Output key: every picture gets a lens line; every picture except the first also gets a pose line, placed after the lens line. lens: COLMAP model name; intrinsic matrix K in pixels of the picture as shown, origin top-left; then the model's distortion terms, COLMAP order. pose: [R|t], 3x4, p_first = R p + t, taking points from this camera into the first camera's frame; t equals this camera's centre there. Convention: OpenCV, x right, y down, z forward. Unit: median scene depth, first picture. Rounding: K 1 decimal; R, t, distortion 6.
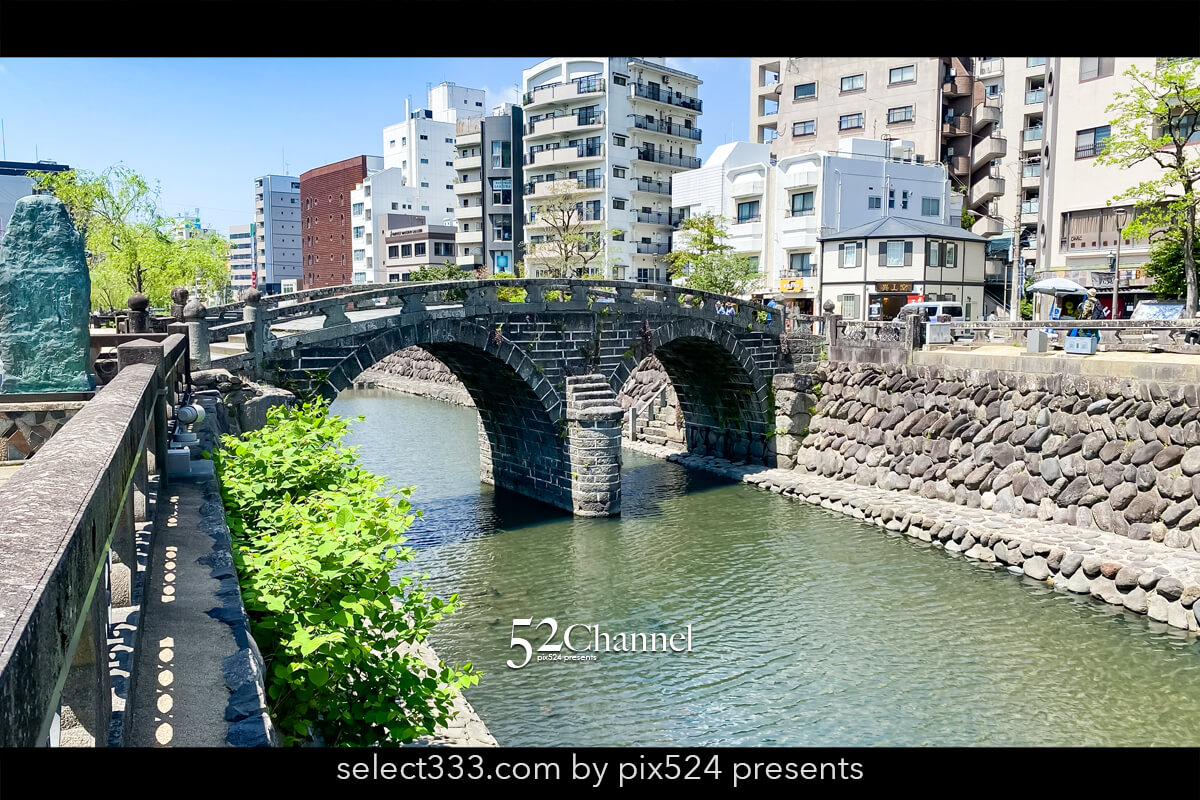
lens RADIAL K [[971.5, 0, 589.7], [0, 971.5, 402.7], [0, 0, 1]] dist [0.034114, -0.104966]
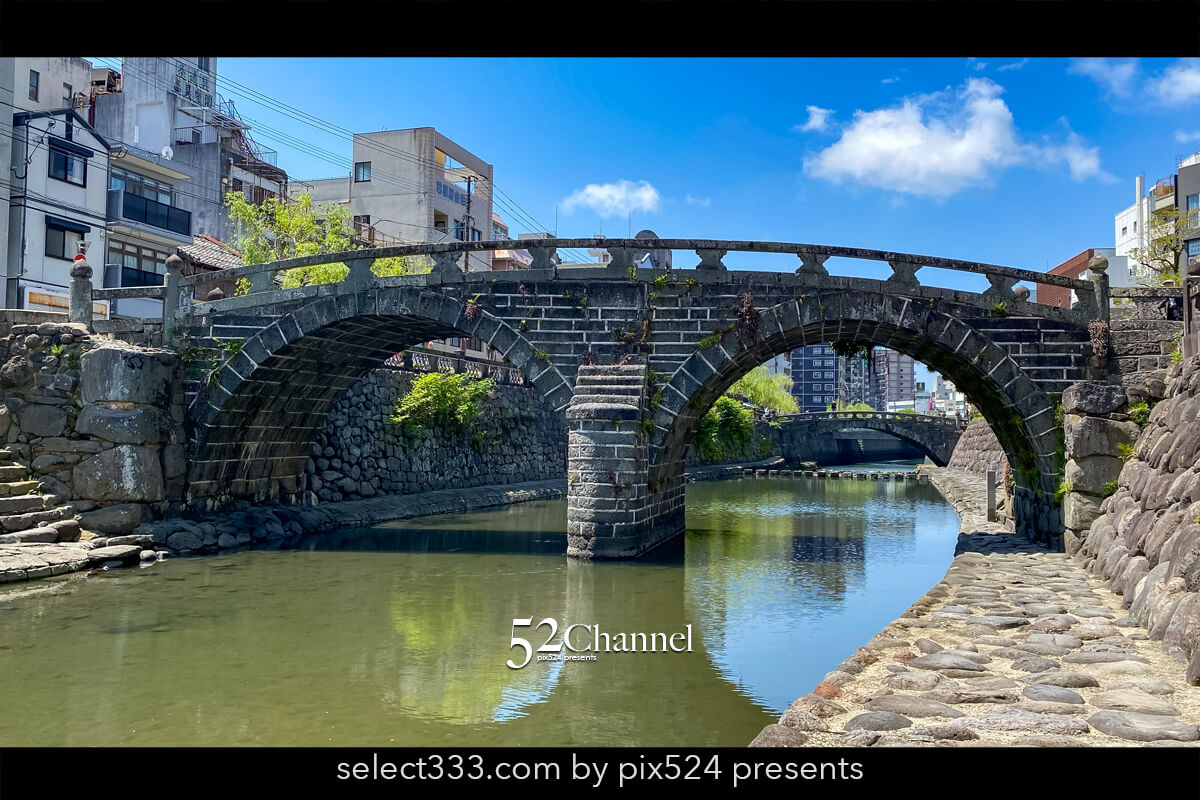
lens RADIAL K [[971.5, 0, 597.8], [0, 971.5, 402.1], [0, 0, 1]] dist [0.034114, -0.104966]
pose [[0.687204, -0.019954, -0.726191, 0.159539], [-0.083221, 0.990880, -0.105981, 0.023931], [0.721682, 0.133265, 0.679276, 0.154493]]
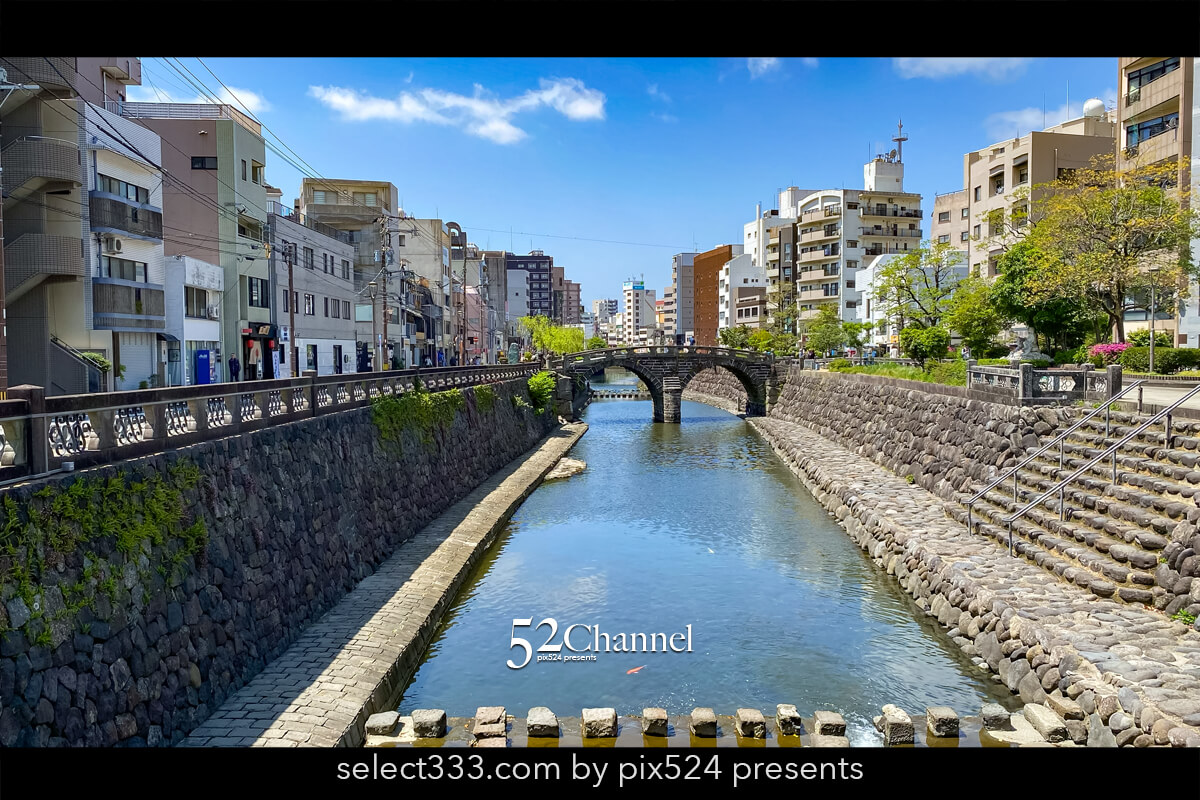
lens RADIAL K [[971.5, 0, 602.2], [0, 971.5, 398.1], [0, 0, 1]] dist [0.034114, -0.104966]
pose [[0.903422, 0.014142, -0.428519, 0.338750], [-0.034591, 0.998602, -0.039971, 0.051004], [0.427355, 0.050933, 0.902648, -0.557875]]
